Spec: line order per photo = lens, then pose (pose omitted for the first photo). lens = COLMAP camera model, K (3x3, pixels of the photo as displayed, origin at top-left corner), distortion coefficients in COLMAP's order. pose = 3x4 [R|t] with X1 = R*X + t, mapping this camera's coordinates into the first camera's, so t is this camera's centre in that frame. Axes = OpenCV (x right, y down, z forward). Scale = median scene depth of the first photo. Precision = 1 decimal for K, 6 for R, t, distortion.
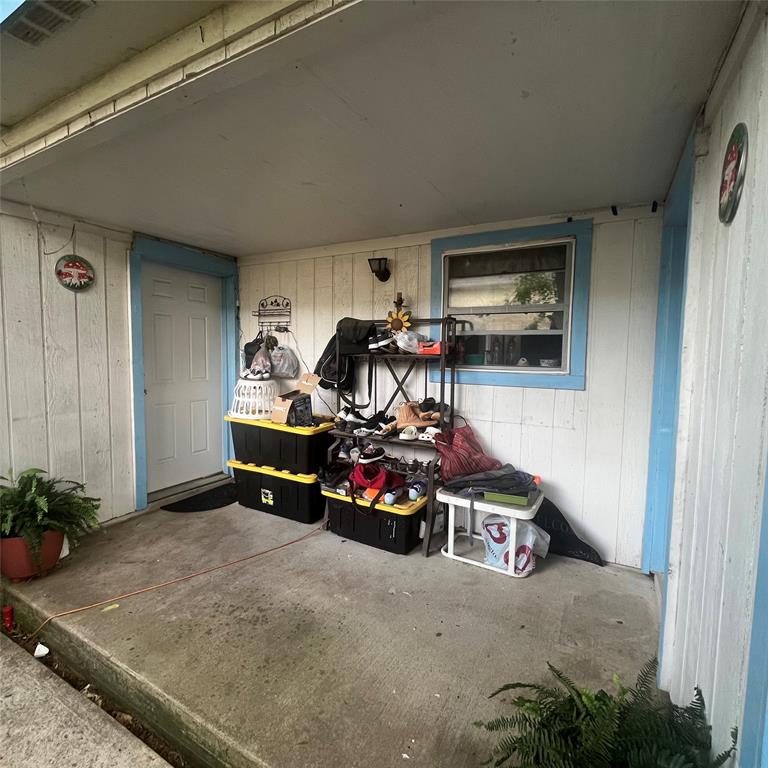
lens RADIAL K [[409.7, 0, 378.9], [0, 409.7, 380.5], [0, 0, 1]] dist [-0.003489, -0.000288]
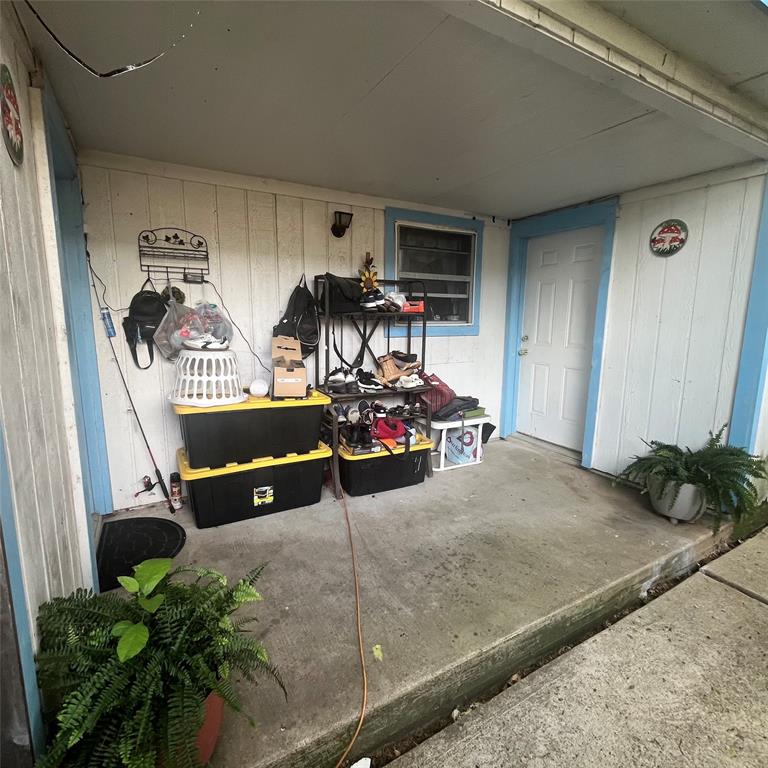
lens RADIAL K [[409.7, 0, 378.9], [0, 409.7, 380.5], [0, 0, 1]] dist [-0.003489, -0.000288]
pose [[0.524932, -0.142936, 0.839057, -0.895297], [0.064740, 0.989648, 0.128087, -0.026301], [-0.848679, -0.012916, 0.528751, 0.446735]]
